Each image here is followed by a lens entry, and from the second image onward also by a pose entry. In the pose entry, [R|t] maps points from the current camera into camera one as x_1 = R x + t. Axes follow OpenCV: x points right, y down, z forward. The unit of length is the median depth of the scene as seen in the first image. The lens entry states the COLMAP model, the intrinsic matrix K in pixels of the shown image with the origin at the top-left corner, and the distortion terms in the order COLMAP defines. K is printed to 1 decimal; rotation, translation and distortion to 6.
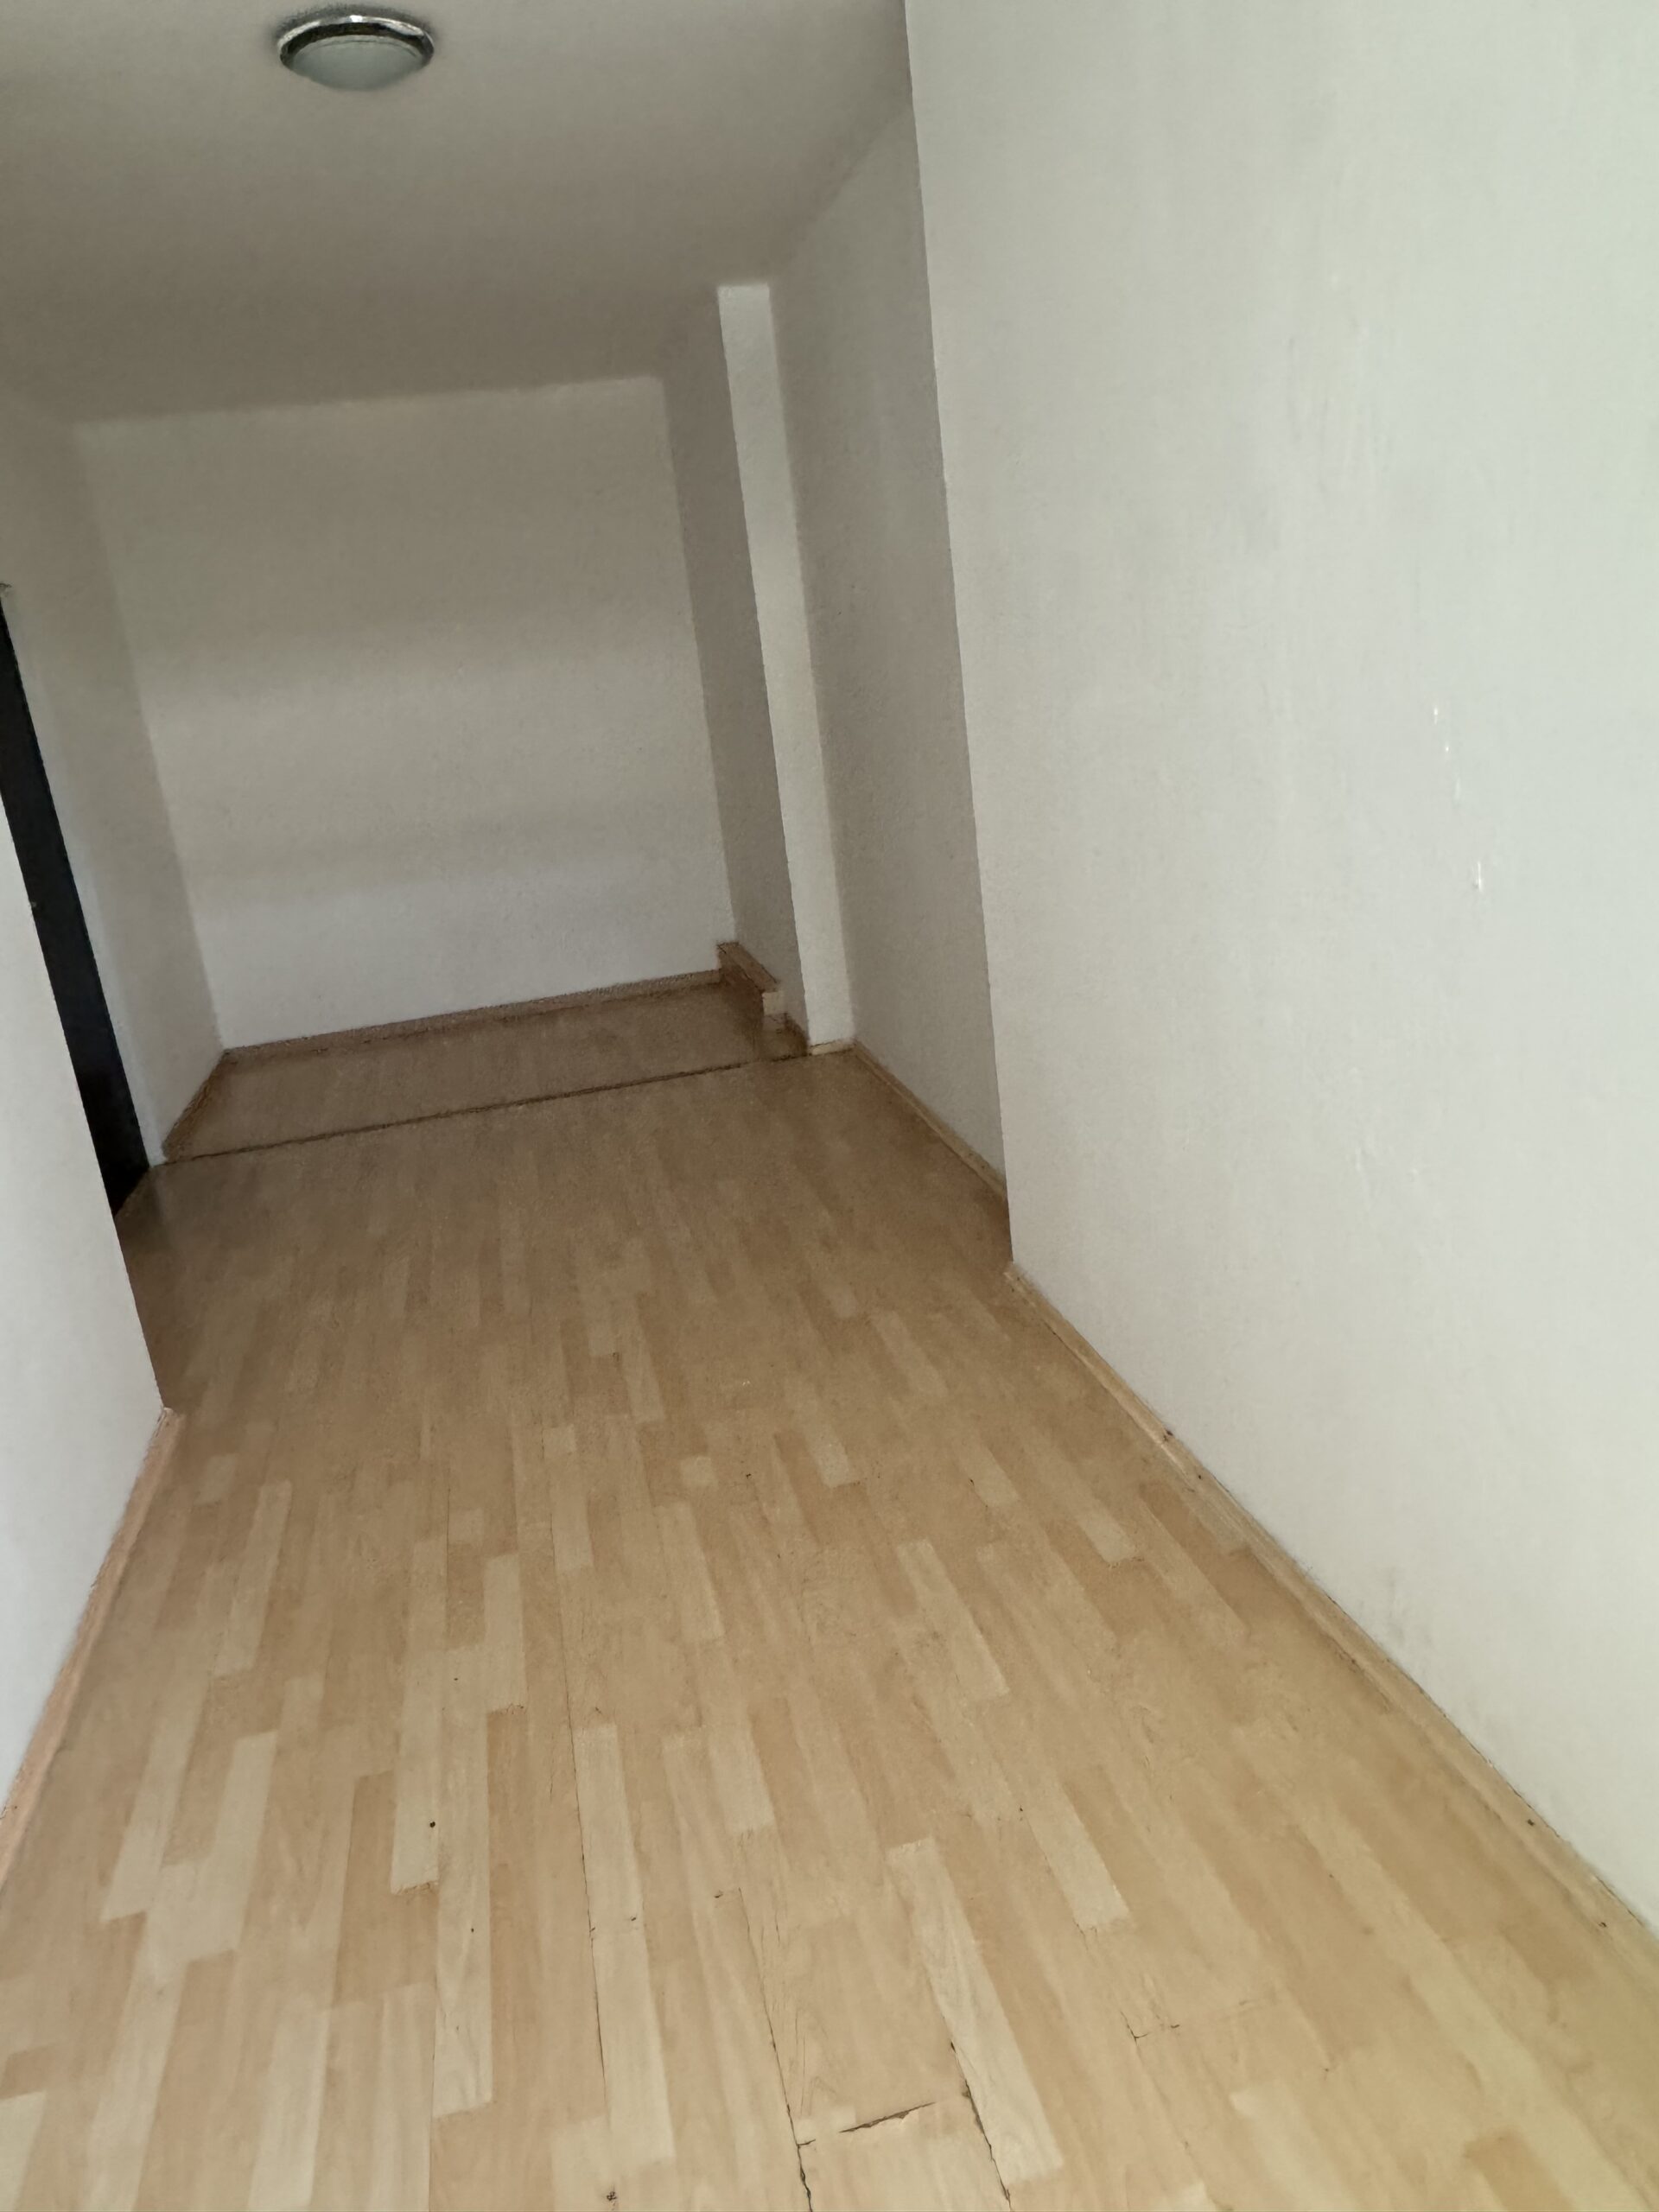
lens RADIAL K [[1547.9, 0, 829.5], [0, 1547.9, 1106.0], [0, 0, 1]] dist [0.002161, 0.000329]
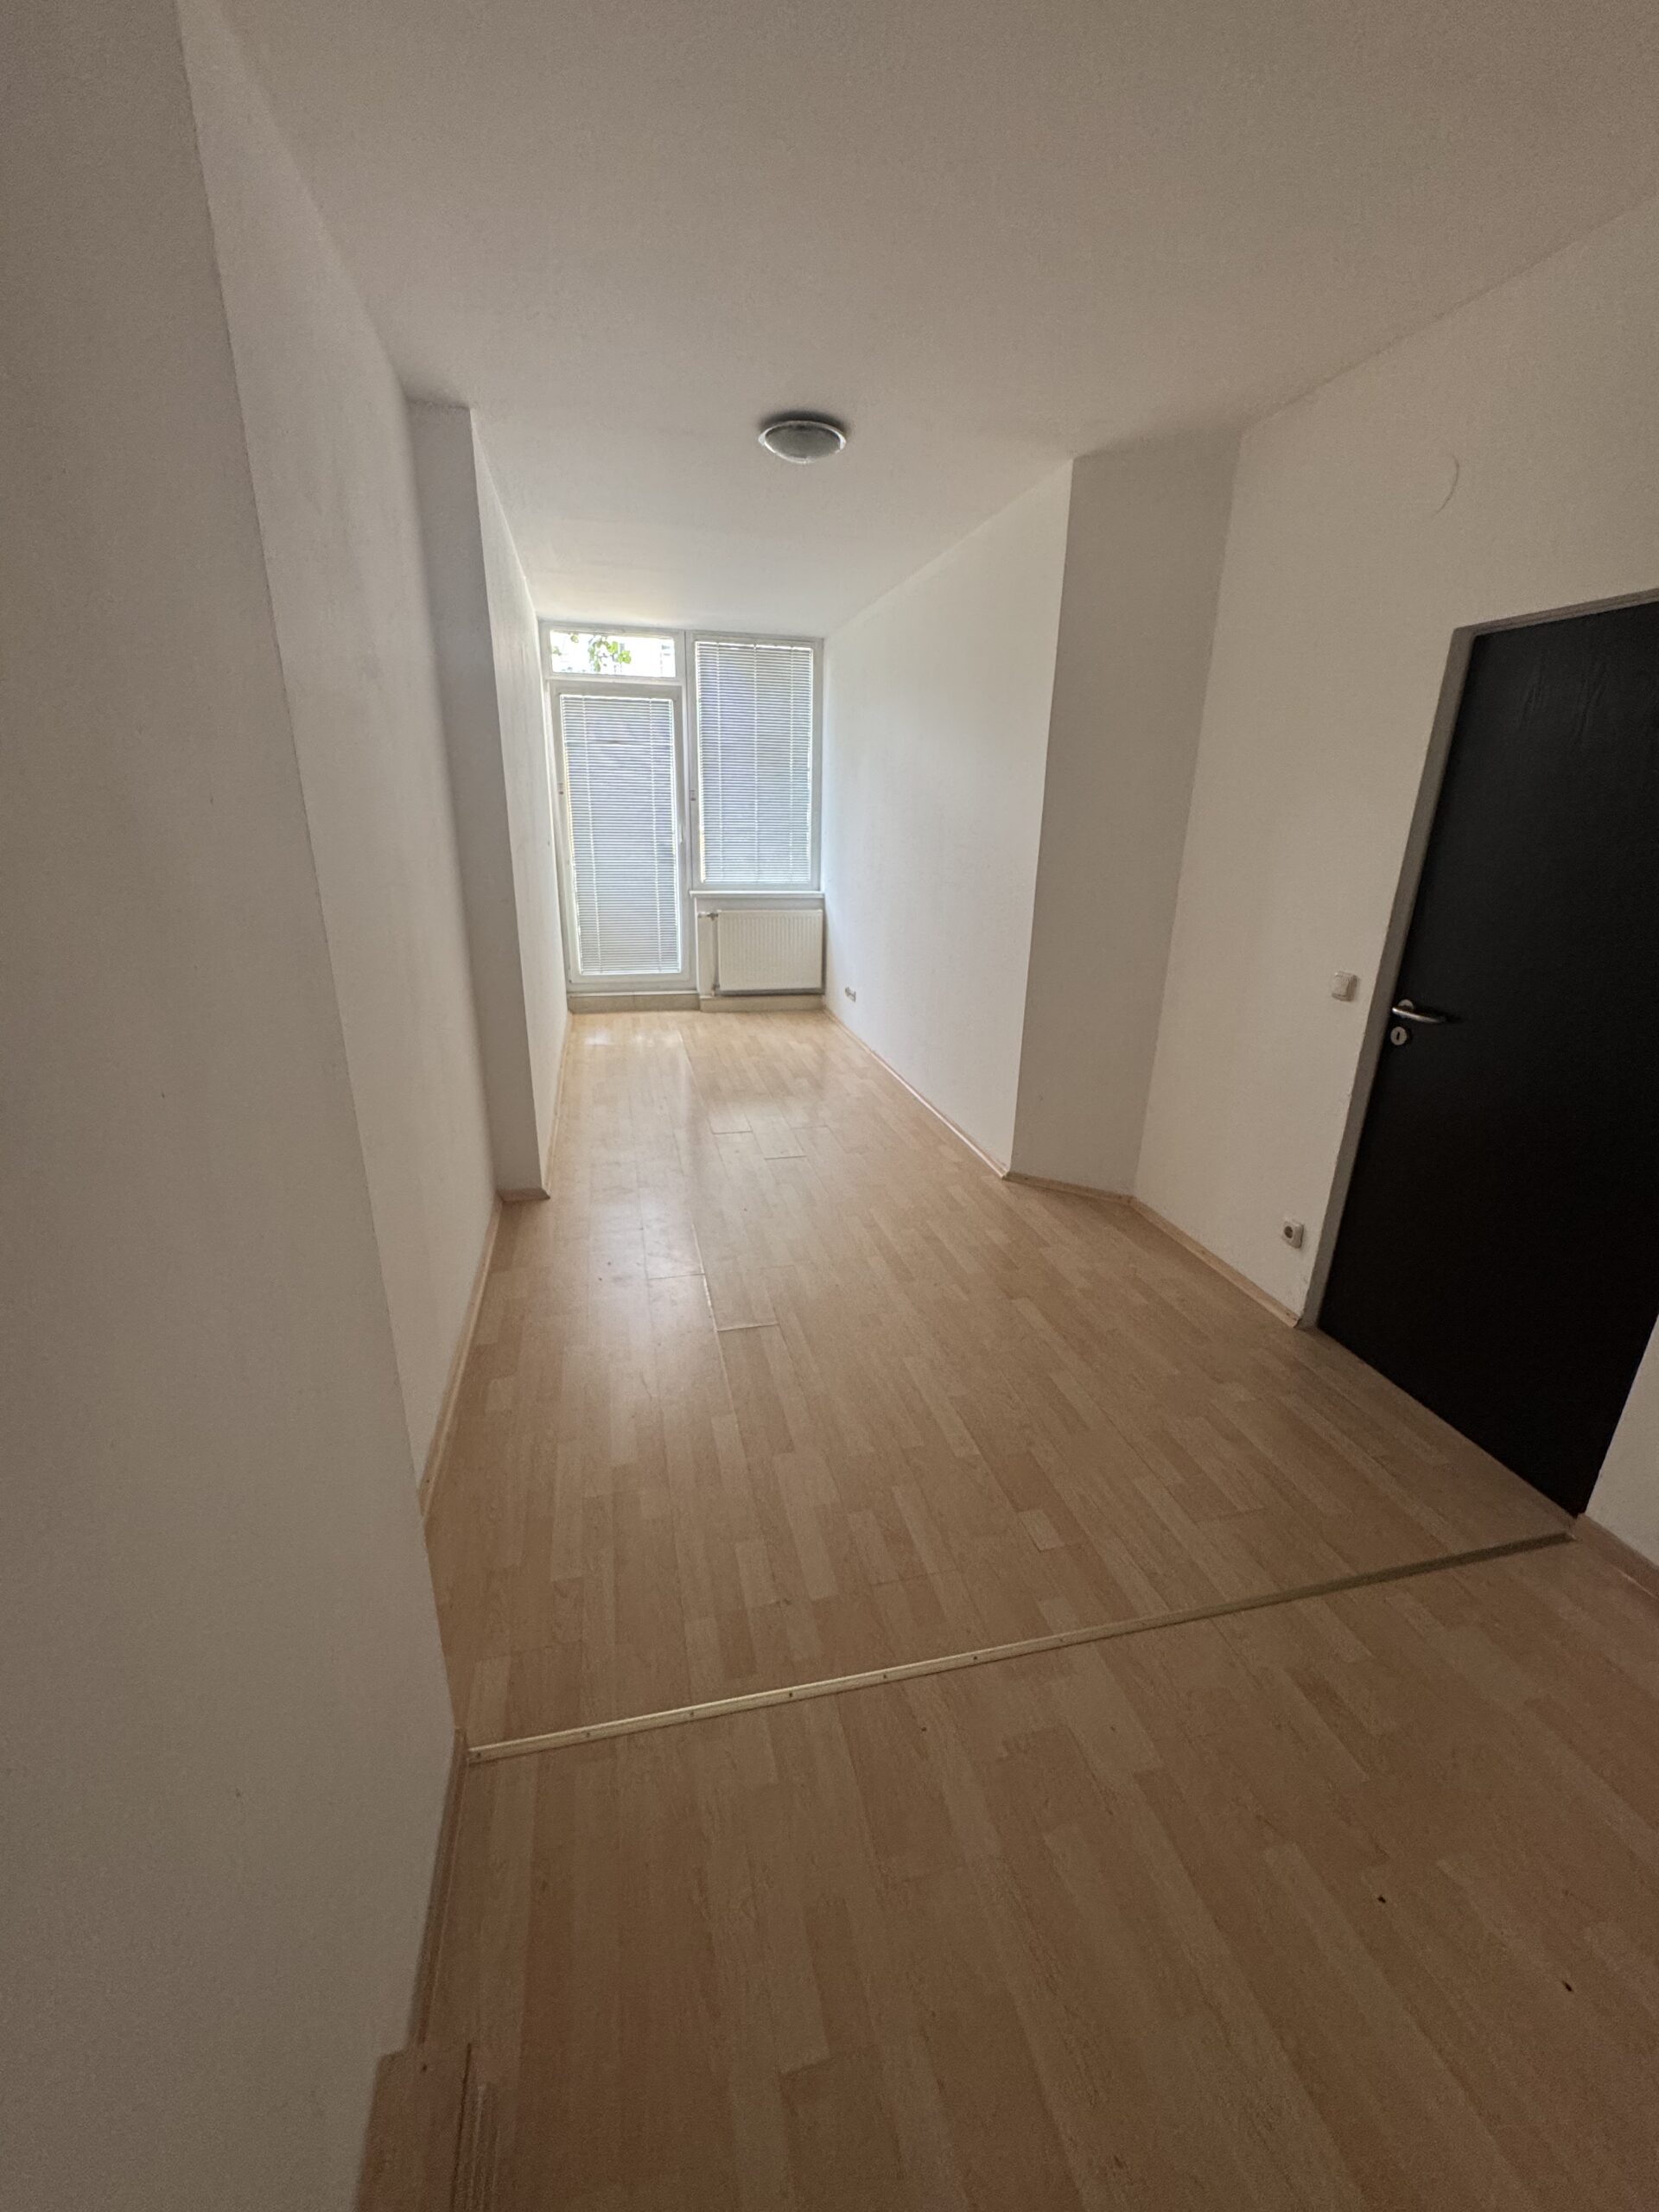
lens RADIAL K [[889.0, 0, 829.5], [0, 889.0, 1106.0], [0, 0, 1]] dist [0.000100, -0.000001]
pose [[-0.995876, 0.090150, 0.010184, -0.329702], [0.079066, 0.807383, 0.584706, -0.818114], [0.044489, 0.583100, -0.811182, 2.770746]]
